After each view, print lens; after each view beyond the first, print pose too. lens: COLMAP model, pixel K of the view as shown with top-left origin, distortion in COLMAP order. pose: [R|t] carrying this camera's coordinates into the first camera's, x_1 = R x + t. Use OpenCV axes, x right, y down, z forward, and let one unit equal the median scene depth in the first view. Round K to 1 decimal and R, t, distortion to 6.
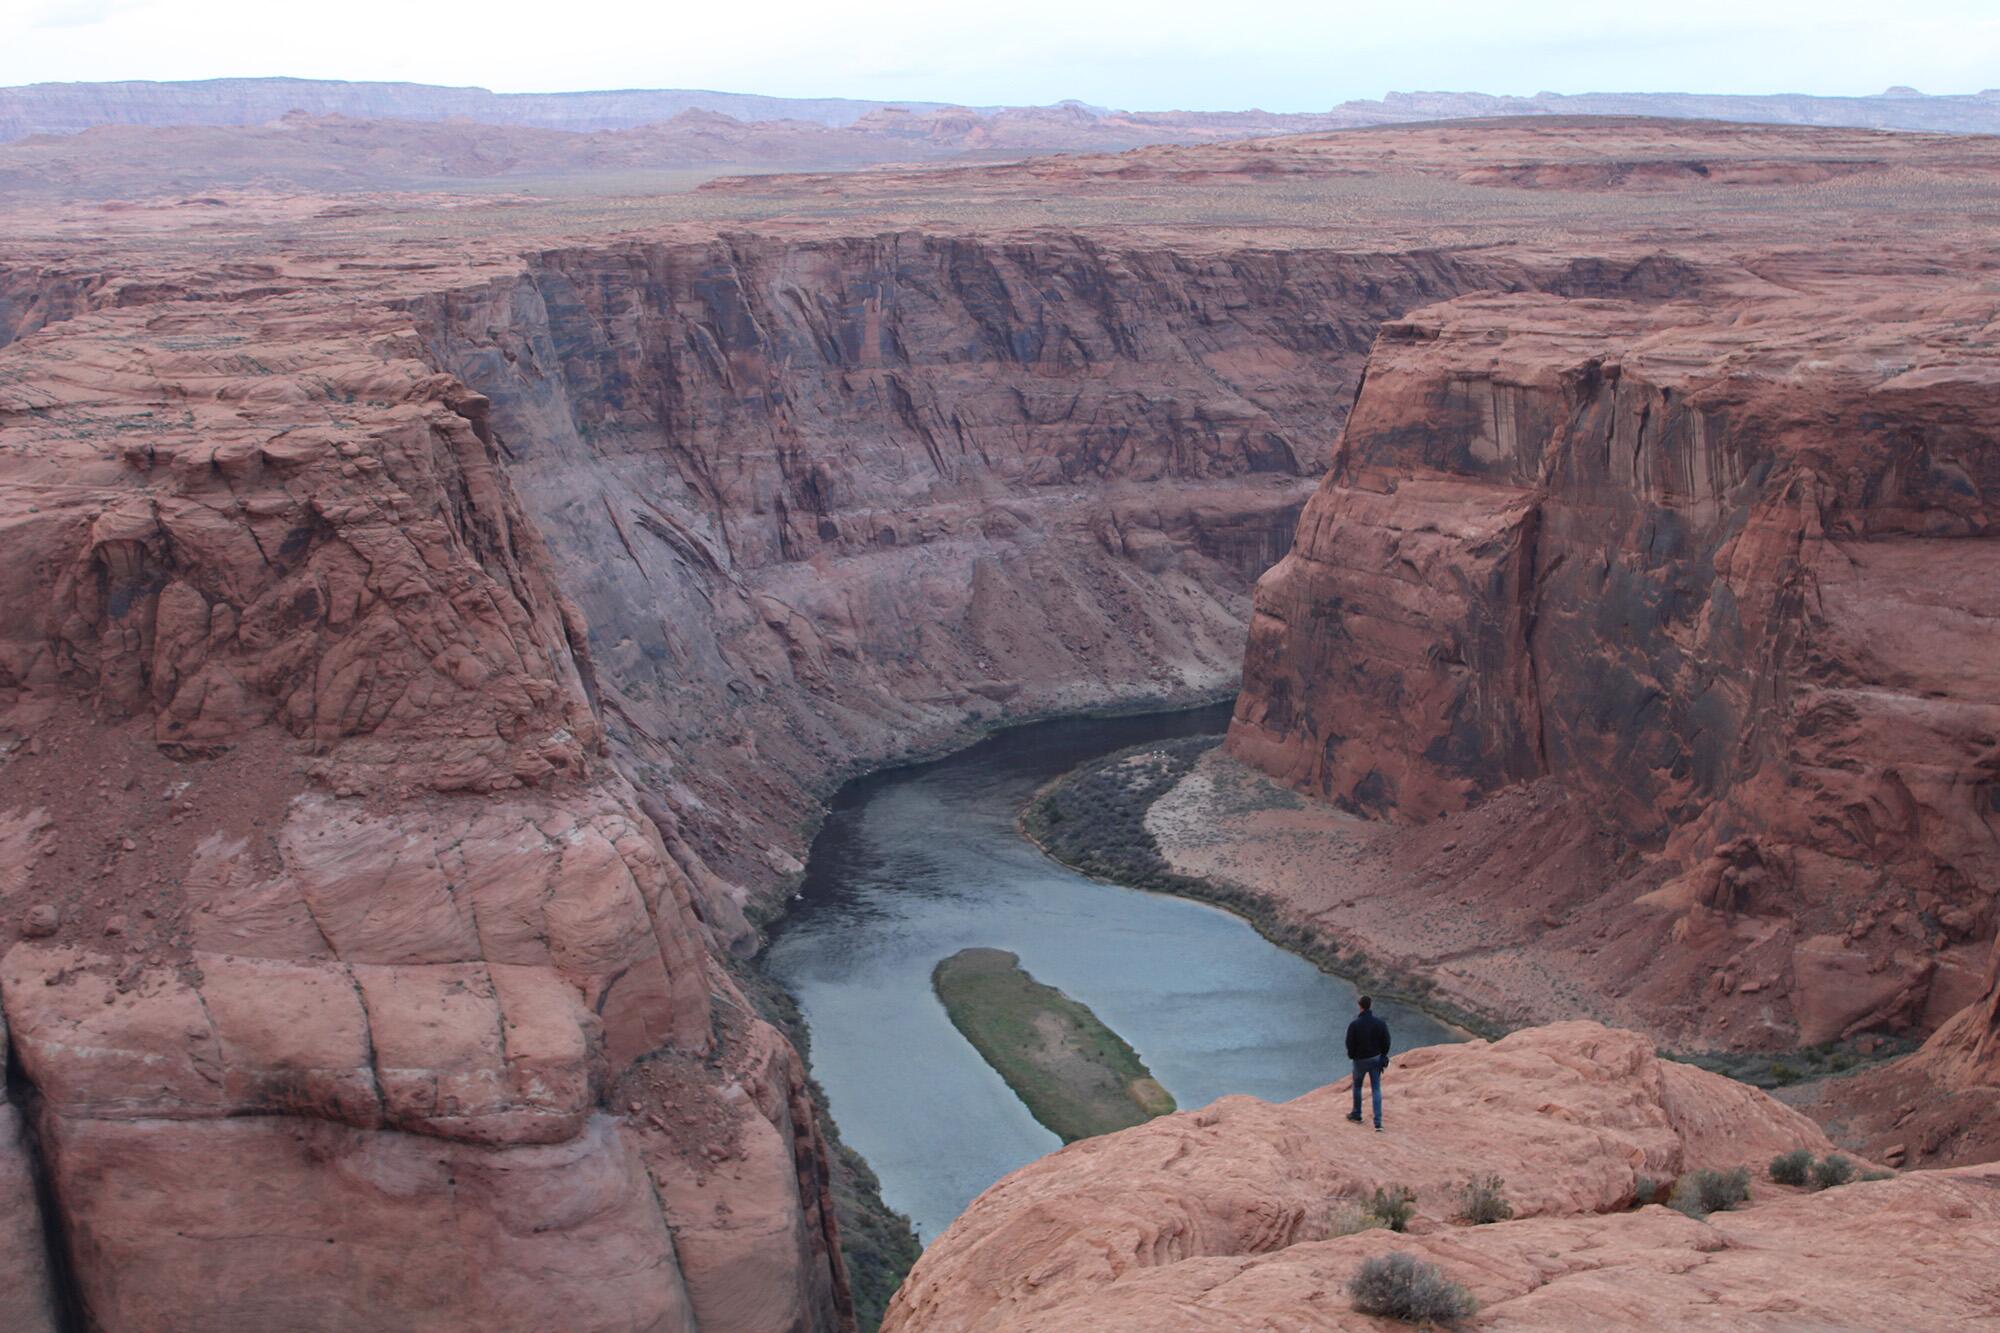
lens RADIAL K [[2877.5, 0, 999.2], [0, 2877.5, 668.4], [0, 0, 1]] dist [-0.008569, 0.000000]
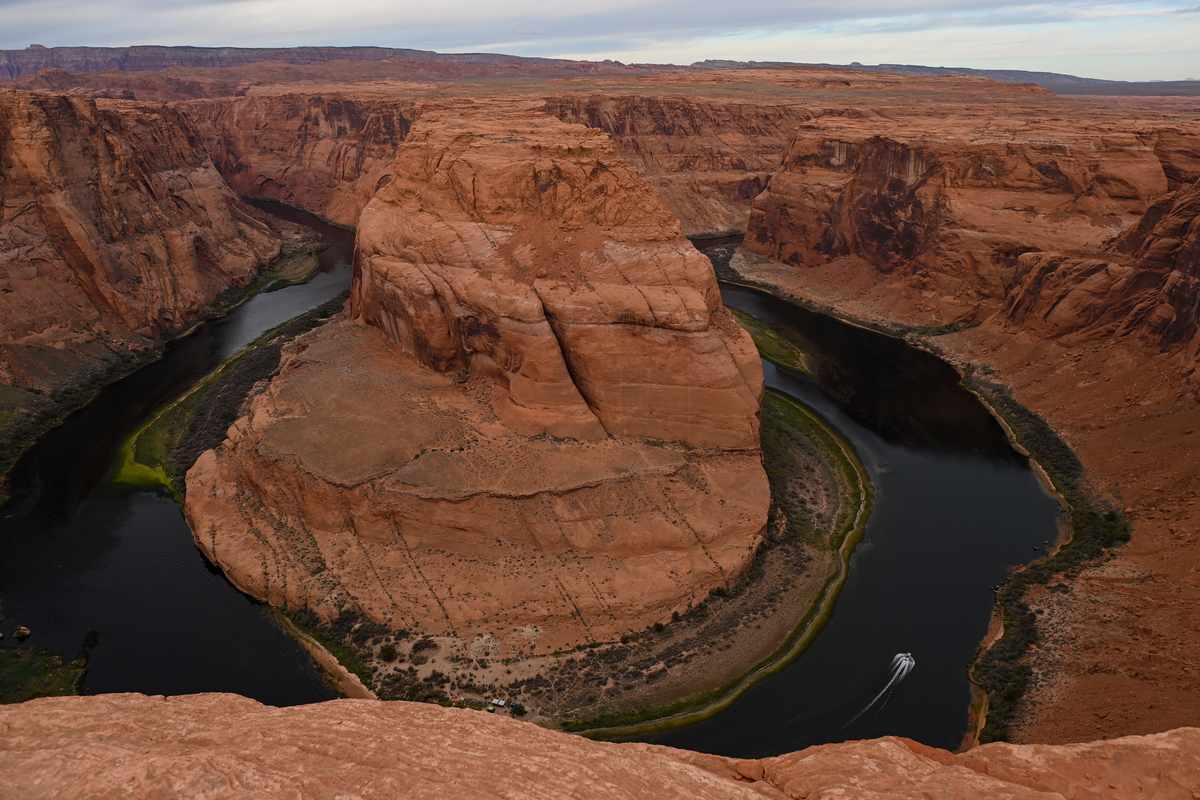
lens RADIAL K [[814.6, 0, 600.8], [0, 814.6, 398.7], [0, 0, 1]] dist [-0.017213, 0.002887]
pose [[0.999535, 0.016200, 0.025850, -0.175545], [-0.021017, 0.979859, 0.198584, 0.022312], [-0.022112, -0.199035, 0.979743, -0.043636]]
